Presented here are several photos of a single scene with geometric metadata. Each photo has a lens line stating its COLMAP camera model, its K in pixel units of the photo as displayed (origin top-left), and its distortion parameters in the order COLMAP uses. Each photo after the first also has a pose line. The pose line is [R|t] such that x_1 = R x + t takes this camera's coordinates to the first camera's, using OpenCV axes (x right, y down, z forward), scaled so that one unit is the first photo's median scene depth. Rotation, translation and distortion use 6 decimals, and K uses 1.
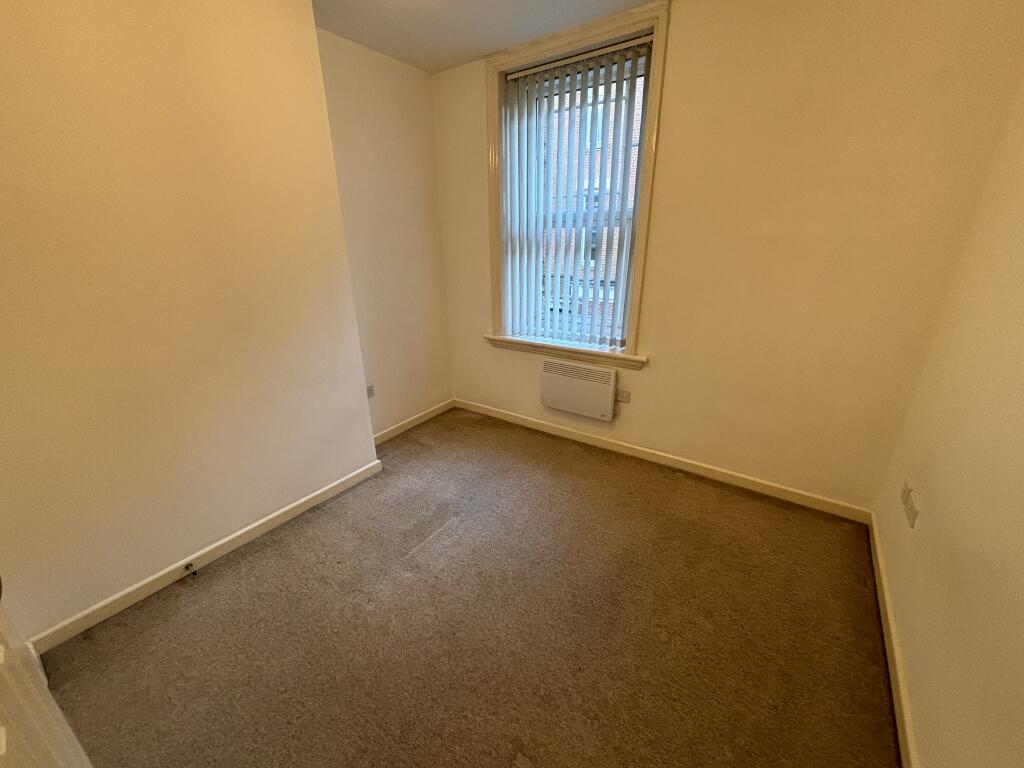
lens RADIAL K [[410.1, 0, 512.5], [0, 410.1, 384.1], [0, 0, 1]] dist [-0.003767, 0.000193]
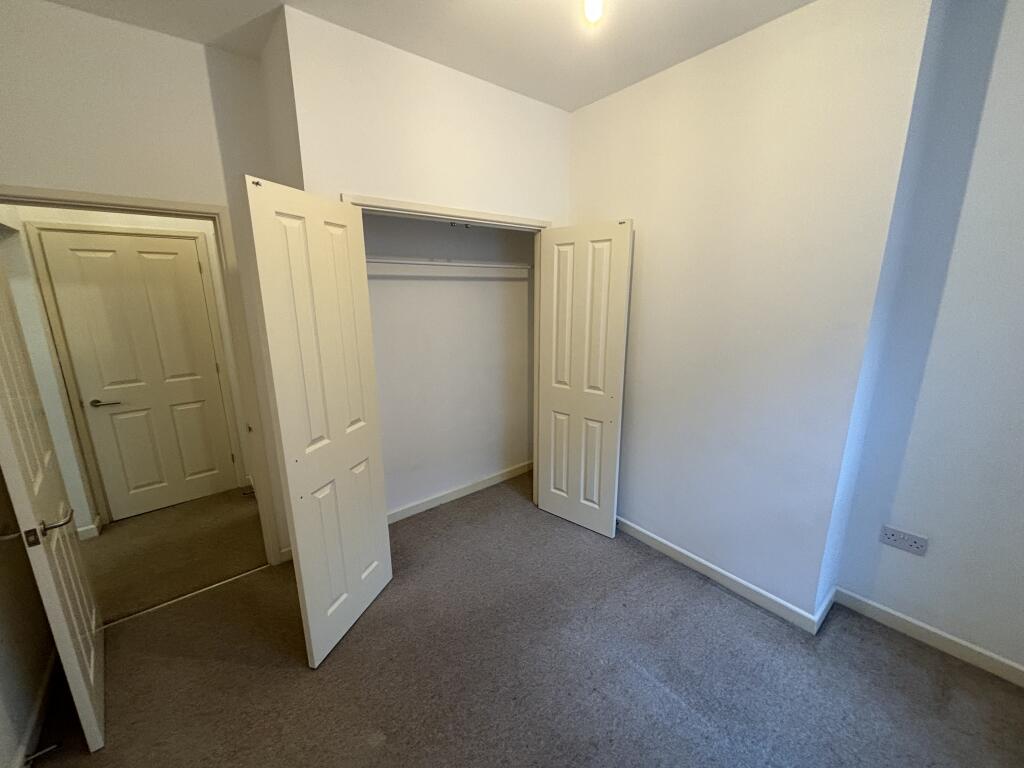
lens RADIAL K [[410.1, 0, 509.4], [0, 410.1, 383.7], [0, 0, 1]] dist [-0.003767, 0.000193]
pose [[-0.271519, 0.232458, -0.933938, 0.397547], [-0.326765, 0.890485, 0.316641, -0.235463], [0.905264, 0.391153, -0.165824, 0.587455]]
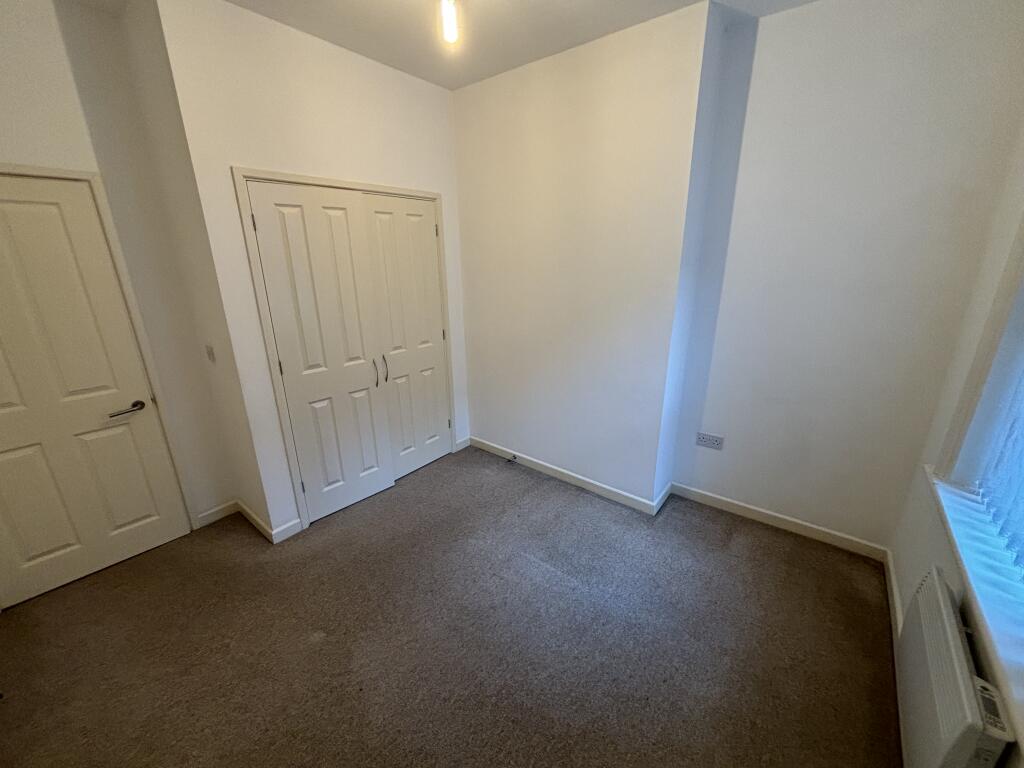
lens RADIAL K [[410.1, 0, 512.2], [0, 410.1, 383.0], [0, 0, 1]] dist [-0.003767, 0.000193]
pose [[-0.050082, 0.319900, -0.946127, 0.538583], [-0.340789, 0.884988, 0.317268, -0.269752], [0.938805, 0.338319, 0.064697, 0.640897]]
